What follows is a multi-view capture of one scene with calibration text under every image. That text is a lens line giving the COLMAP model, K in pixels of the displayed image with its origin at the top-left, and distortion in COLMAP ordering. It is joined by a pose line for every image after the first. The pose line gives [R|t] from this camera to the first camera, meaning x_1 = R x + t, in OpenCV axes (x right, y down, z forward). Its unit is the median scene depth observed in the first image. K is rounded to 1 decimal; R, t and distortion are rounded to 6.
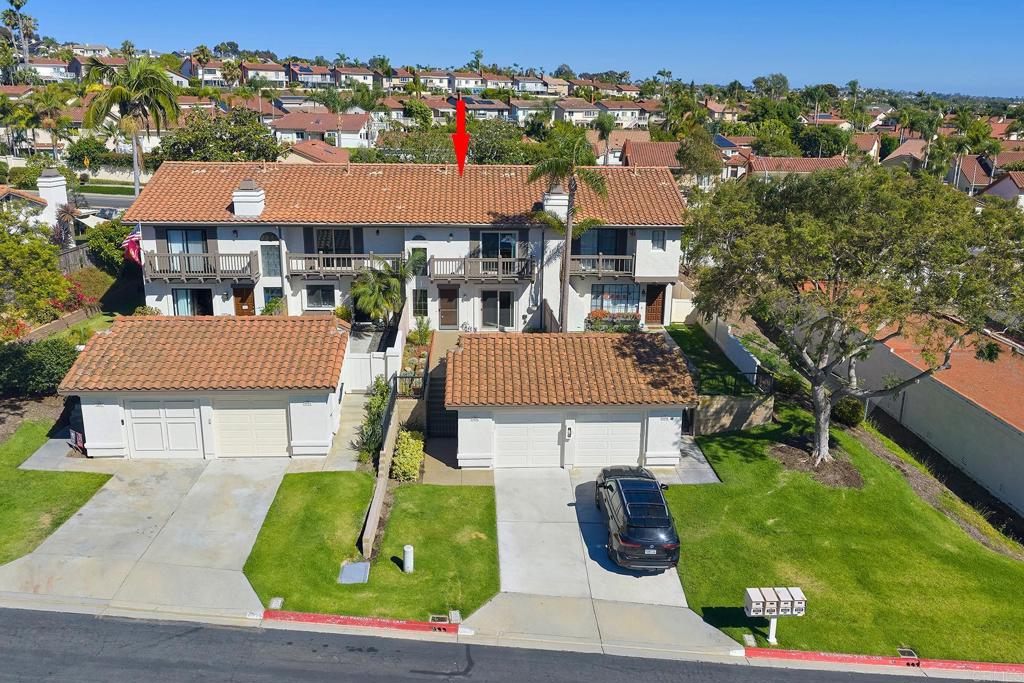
lens RADIAL K [[852.5, 0, 517.0], [0, 852.5, 327.2], [0, 0, 1]] dist [0.017985, -0.019948]
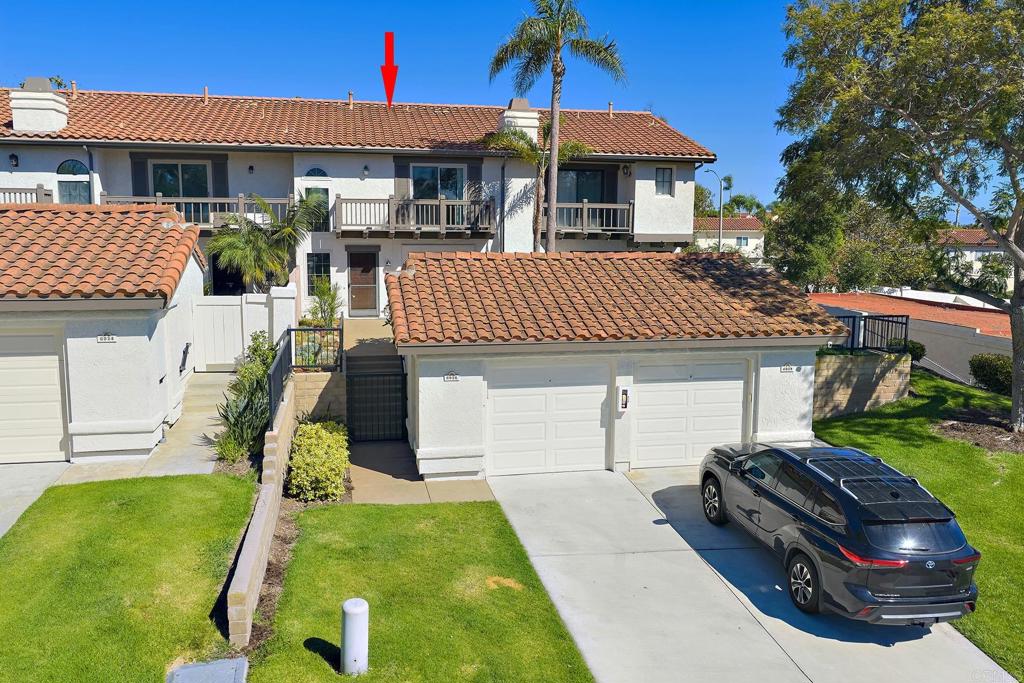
lens RADIAL K [[852.5, 0, 517.0], [0, 852.5, 327.2], [0, 0, 1]] dist [0.017985, -0.019948]
pose [[0.988308, -0.023940, 0.150579, -0.083998], [0.045433, 0.988972, -0.140961, 0.147215], [-0.145543, 0.146154, 0.978497, 0.459796]]
